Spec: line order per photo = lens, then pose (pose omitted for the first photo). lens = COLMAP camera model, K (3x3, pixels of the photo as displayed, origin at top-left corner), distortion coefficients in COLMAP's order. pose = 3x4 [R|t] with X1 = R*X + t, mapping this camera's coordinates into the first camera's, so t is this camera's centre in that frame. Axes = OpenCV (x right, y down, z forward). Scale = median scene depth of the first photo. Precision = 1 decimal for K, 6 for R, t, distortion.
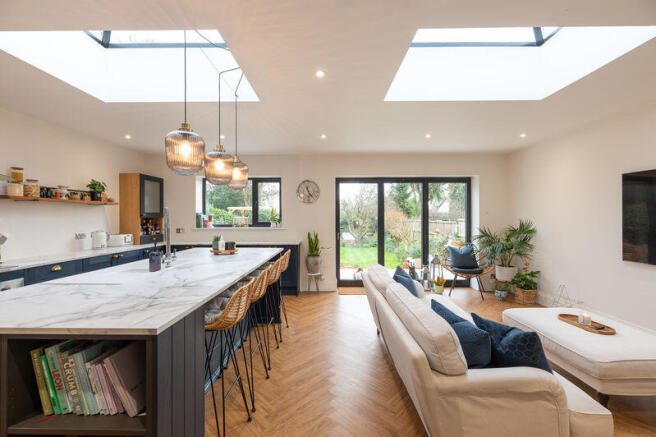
lens RADIAL K [[266.9, 0, 328.0], [0, 266.9, 218.5], [0, 0, 1]] dist [-0.001031, -0.000375]
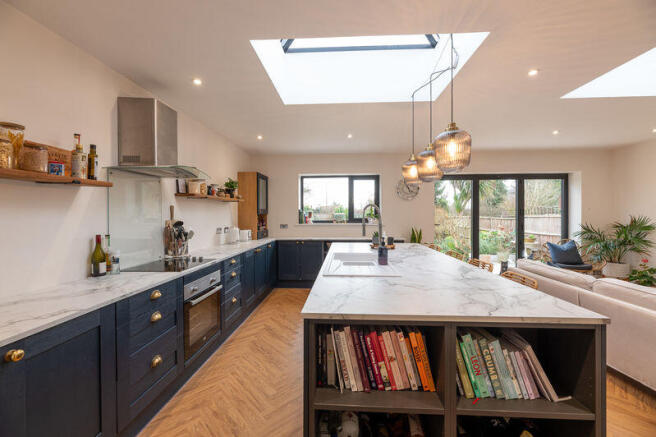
lens RADIAL K [[257.9, 0, 328.0], [0, 257.9, 218.5], [0, 0, 1]] dist [0.002457, 0.000319]
pose [[0.999121, 0.000236, -0.041912, -0.387145], [0.000333, 0.999908, 0.013566, 0.000765], [0.041912, -0.013568, 0.999029, -0.012721]]
